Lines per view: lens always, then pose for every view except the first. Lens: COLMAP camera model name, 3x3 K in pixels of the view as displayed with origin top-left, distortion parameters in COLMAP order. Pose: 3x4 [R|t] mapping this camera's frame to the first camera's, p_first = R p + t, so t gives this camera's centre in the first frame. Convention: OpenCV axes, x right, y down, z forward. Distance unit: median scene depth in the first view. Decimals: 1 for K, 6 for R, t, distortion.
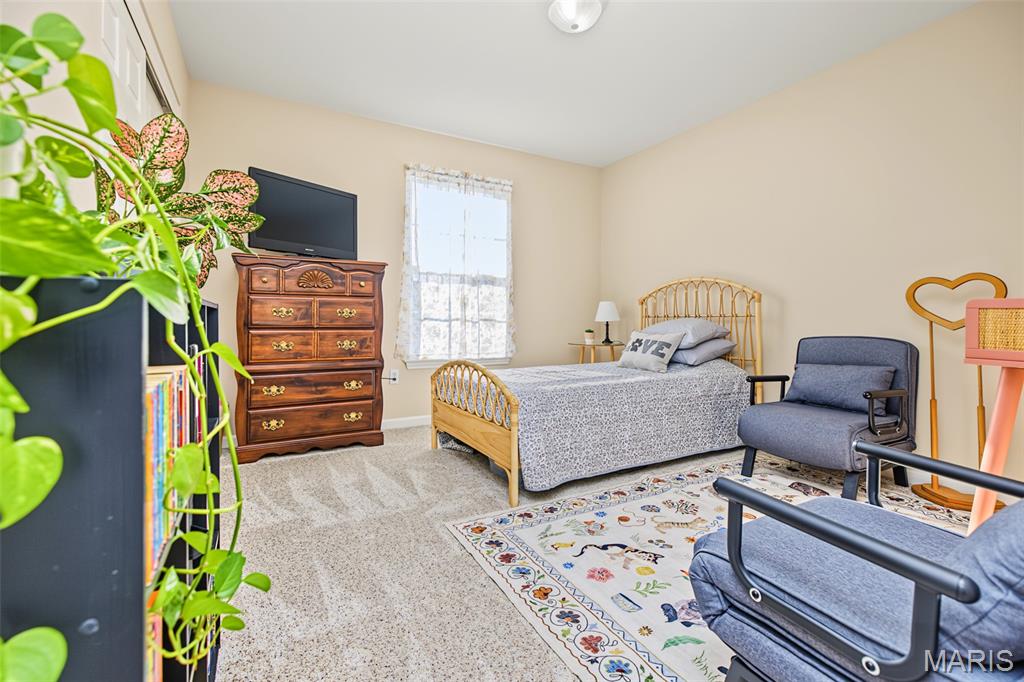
lens RADIAL K [[440.0, 0, 511.8], [0, 440.0, 326.1], [0, 0, 1]] dist [0.002812, -0.000541]
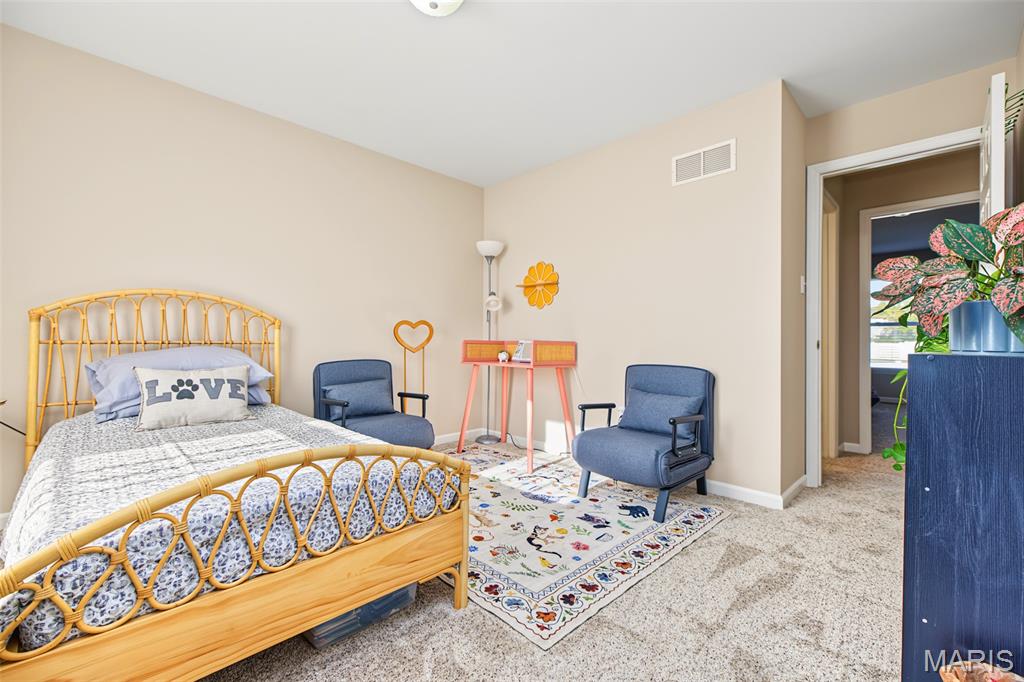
lens RADIAL K [[437.8, 0, 512.0], [0, 437.8, 341.0], [0, 0, 1]] dist [0.000729, -0.000137]
pose [[-0.263226, 0.003595, 0.964727, -0.875907], [0.010393, 0.999946, -0.000891, -0.039196], [-0.964678, 0.009792, -0.263249, 1.336945]]
